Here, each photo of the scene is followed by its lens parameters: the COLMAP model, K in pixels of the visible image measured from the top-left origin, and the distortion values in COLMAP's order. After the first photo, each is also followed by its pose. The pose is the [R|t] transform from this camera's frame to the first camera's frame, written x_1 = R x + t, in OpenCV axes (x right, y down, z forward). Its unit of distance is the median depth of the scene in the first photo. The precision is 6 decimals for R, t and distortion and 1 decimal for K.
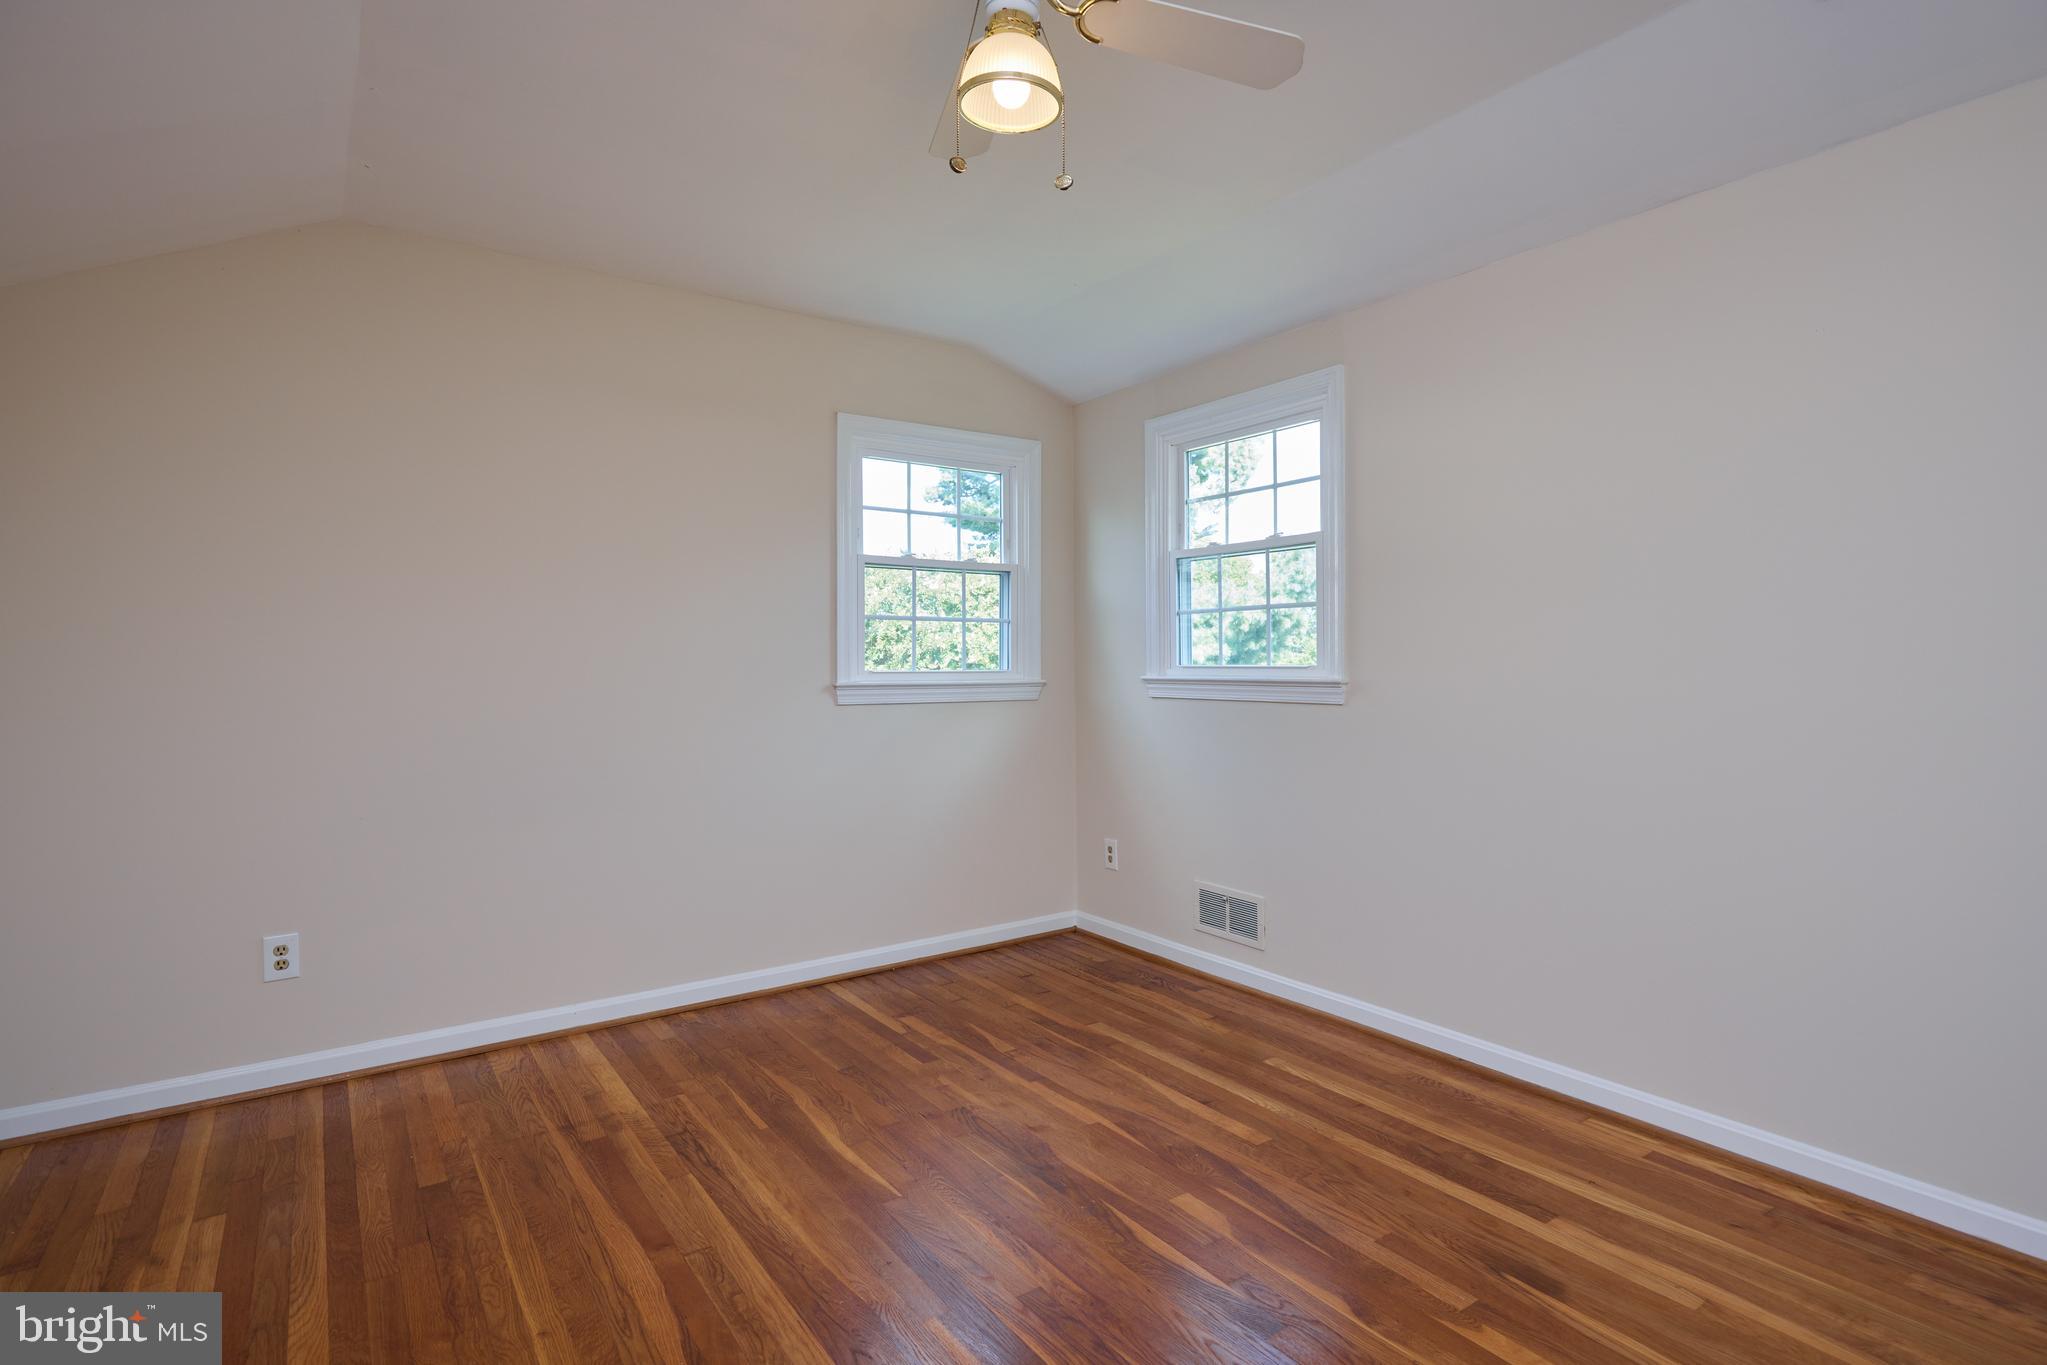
lens RADIAL K [[1042.0, 0, 1027.8], [0, 1042.0, 675.9], [0, 0, 1]] dist [0.012975, 0.000965]
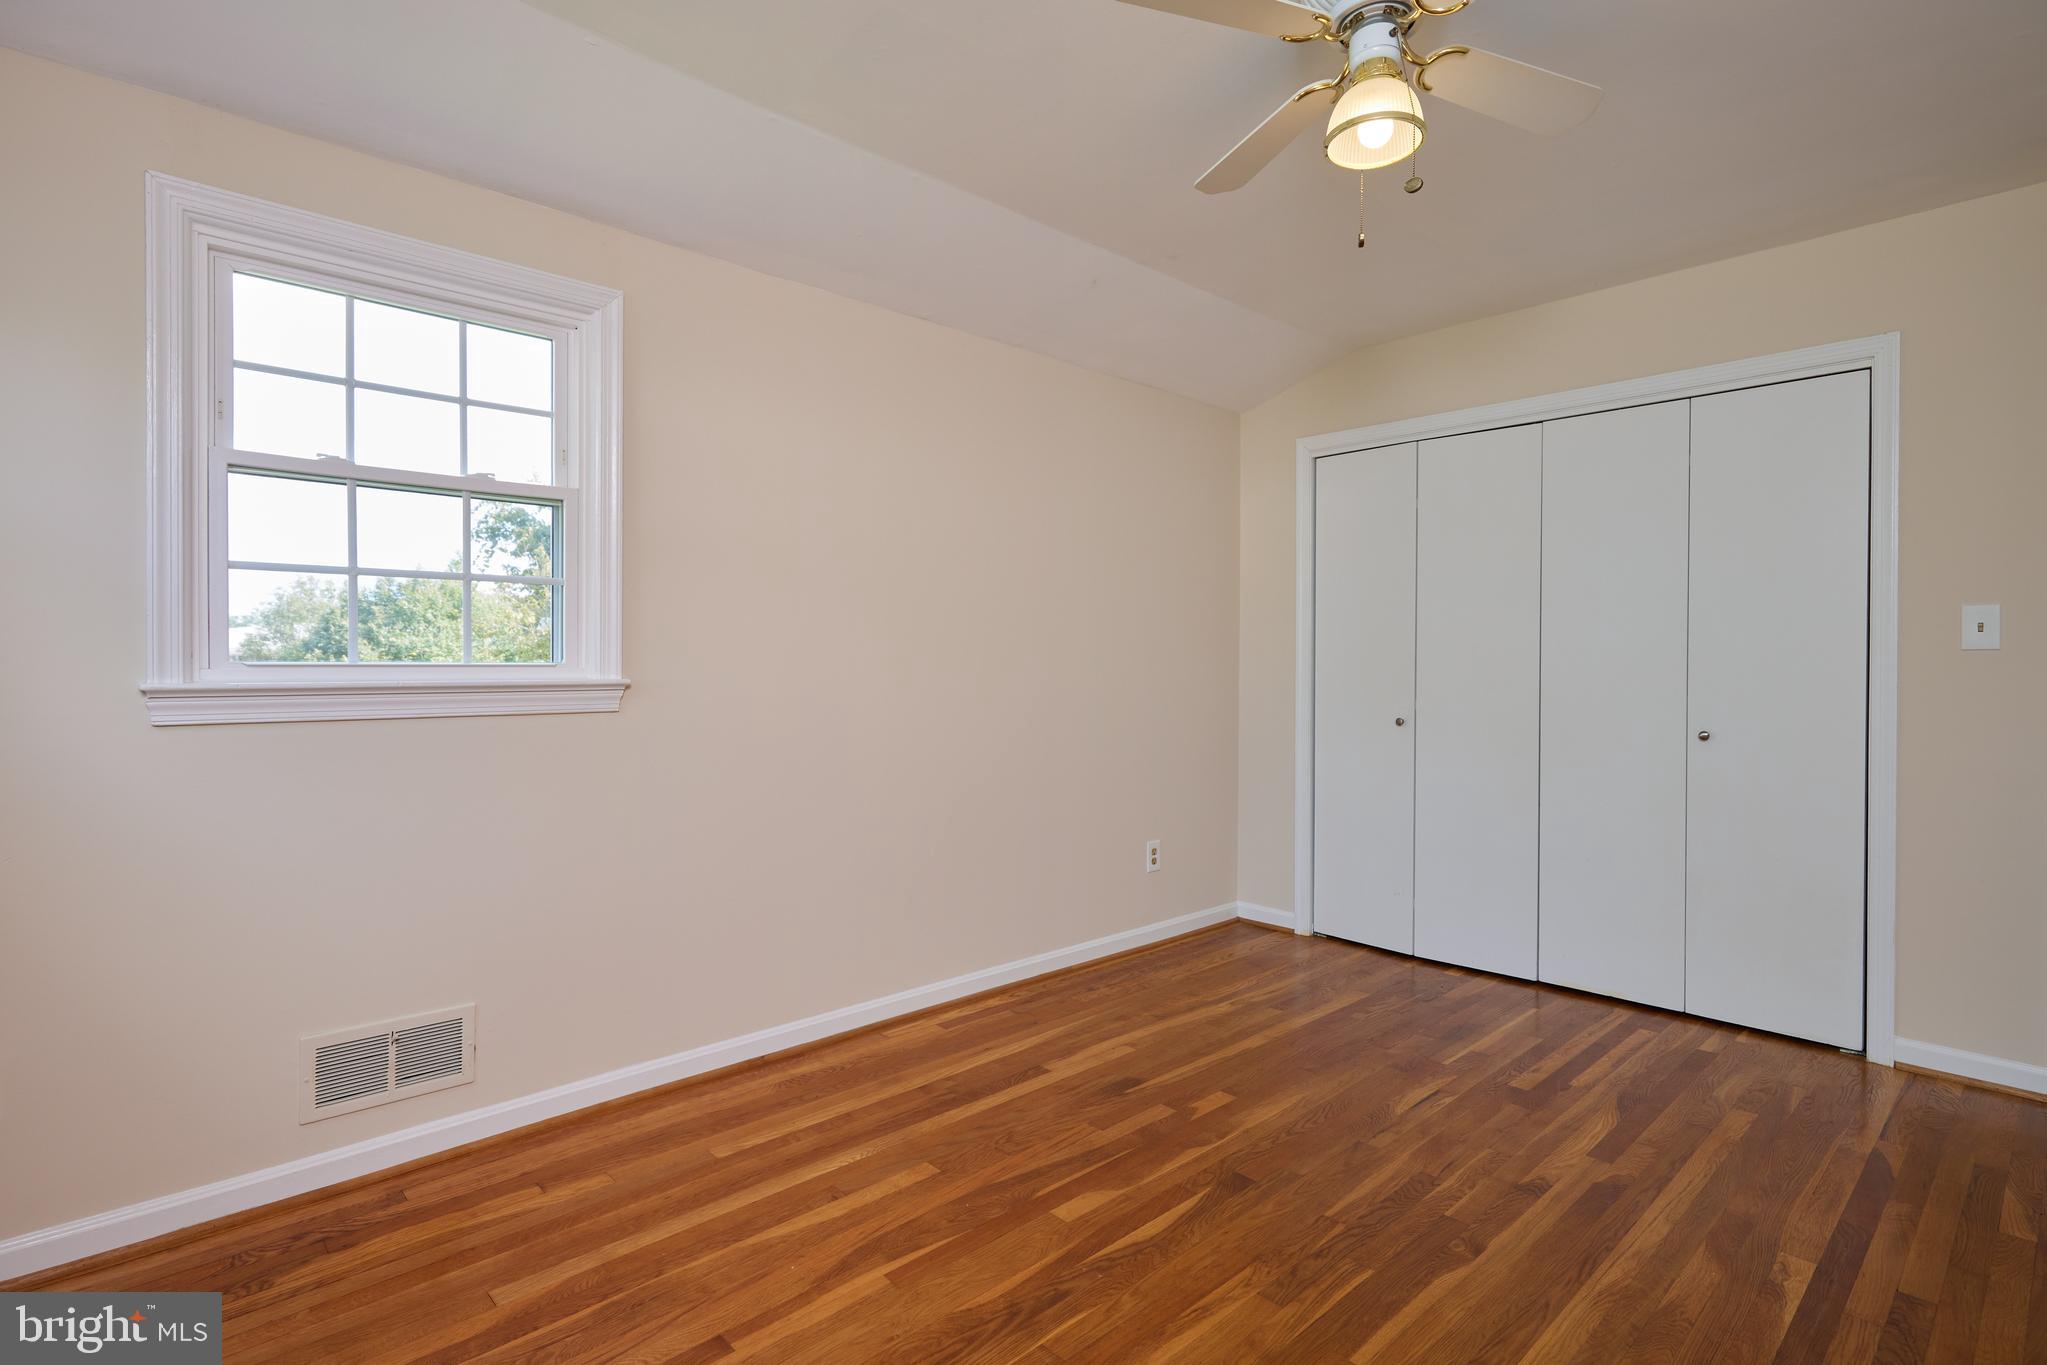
lens RADIAL K [[1042.0, 0, 1024.3], [0, 1042.0, 678.0], [0, 0, 1]] dist [0.012975, 0.000965]
pose [[-0.172432, -0.012338, 0.984944, -0.621993], [0.004699, 0.999900, 0.013348, -0.009890], [-0.985010, 0.006930, -0.172357, 0.933521]]
